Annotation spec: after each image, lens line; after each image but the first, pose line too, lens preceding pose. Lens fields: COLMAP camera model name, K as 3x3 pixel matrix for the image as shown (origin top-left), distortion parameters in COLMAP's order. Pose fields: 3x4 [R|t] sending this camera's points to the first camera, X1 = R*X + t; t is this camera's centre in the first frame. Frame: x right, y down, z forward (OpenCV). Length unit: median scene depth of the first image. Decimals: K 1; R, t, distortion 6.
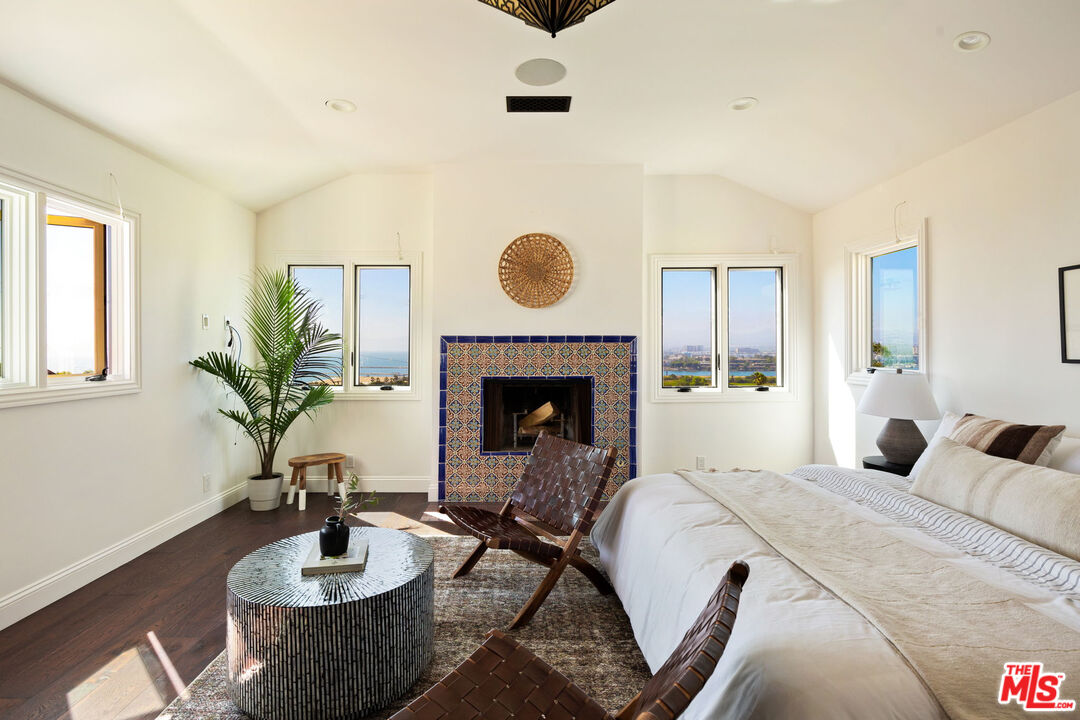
lens RADIAL K [[520.6, 0, 537.3], [0, 520.6, 348.2], [0, 0, 1]] dist [-0.000617, -0.000273]
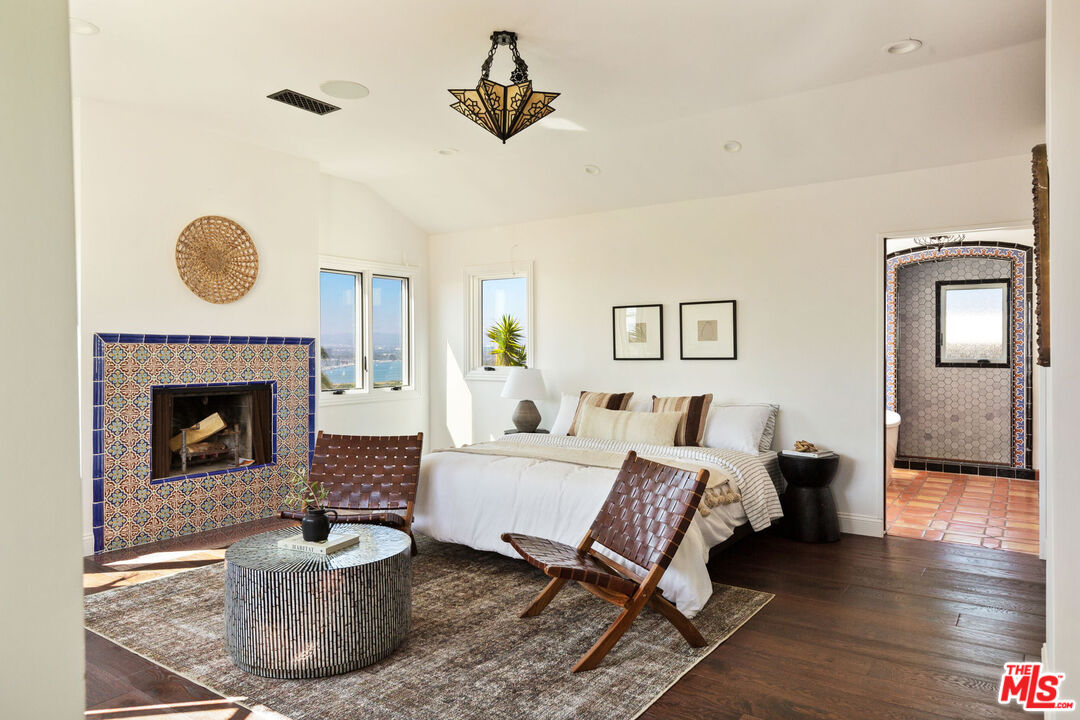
lens RADIAL K [[710.4, 0, 541.3], [0, 710.4, 361.8], [0, 0, 1]] dist [0.003648, 0.002887]
pose [[0.572346, -0.008902, 0.819964, -0.657903], [-0.003563, 0.999905, 0.013343, 0.001665], [-0.820005, -0.010559, 0.572260, -0.110080]]
